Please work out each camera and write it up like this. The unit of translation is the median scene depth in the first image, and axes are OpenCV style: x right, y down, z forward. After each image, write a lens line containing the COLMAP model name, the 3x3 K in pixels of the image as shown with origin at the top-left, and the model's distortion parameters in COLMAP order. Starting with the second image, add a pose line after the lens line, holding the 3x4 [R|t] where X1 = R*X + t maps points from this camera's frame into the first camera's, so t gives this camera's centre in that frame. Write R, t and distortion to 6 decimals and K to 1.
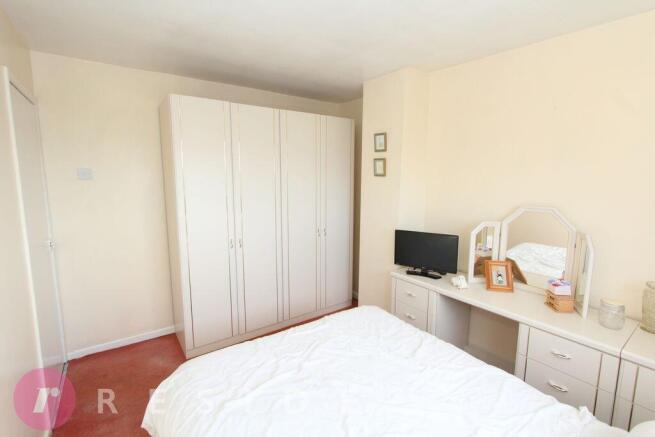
lens RADIAL K [[302.1, 0, 329.4], [0, 302.1, 213.2], [0, 0, 1]] dist [-0.015830, 0.000078]
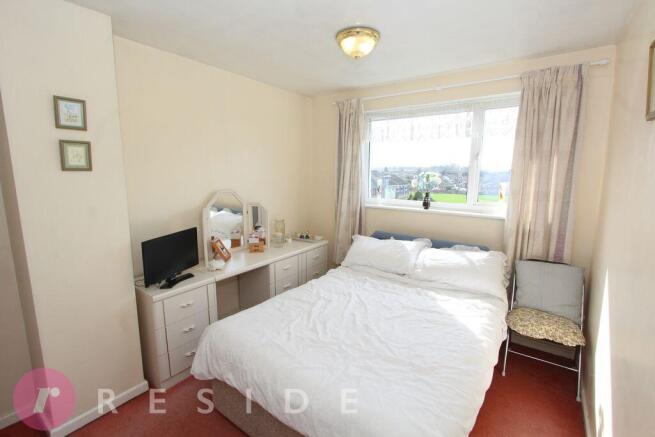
lens RADIAL K [[302.1, 0, 327.8], [0, 302.1, 218.1], [0, 0, 1]] dist [-0.015830, 0.000078]
pose [[-0.318859, -0.152553, 0.935444, -0.581996], [0.129806, 0.970633, 0.202538, -0.089855], [-0.938871, 0.186008, -0.289693, 0.745490]]
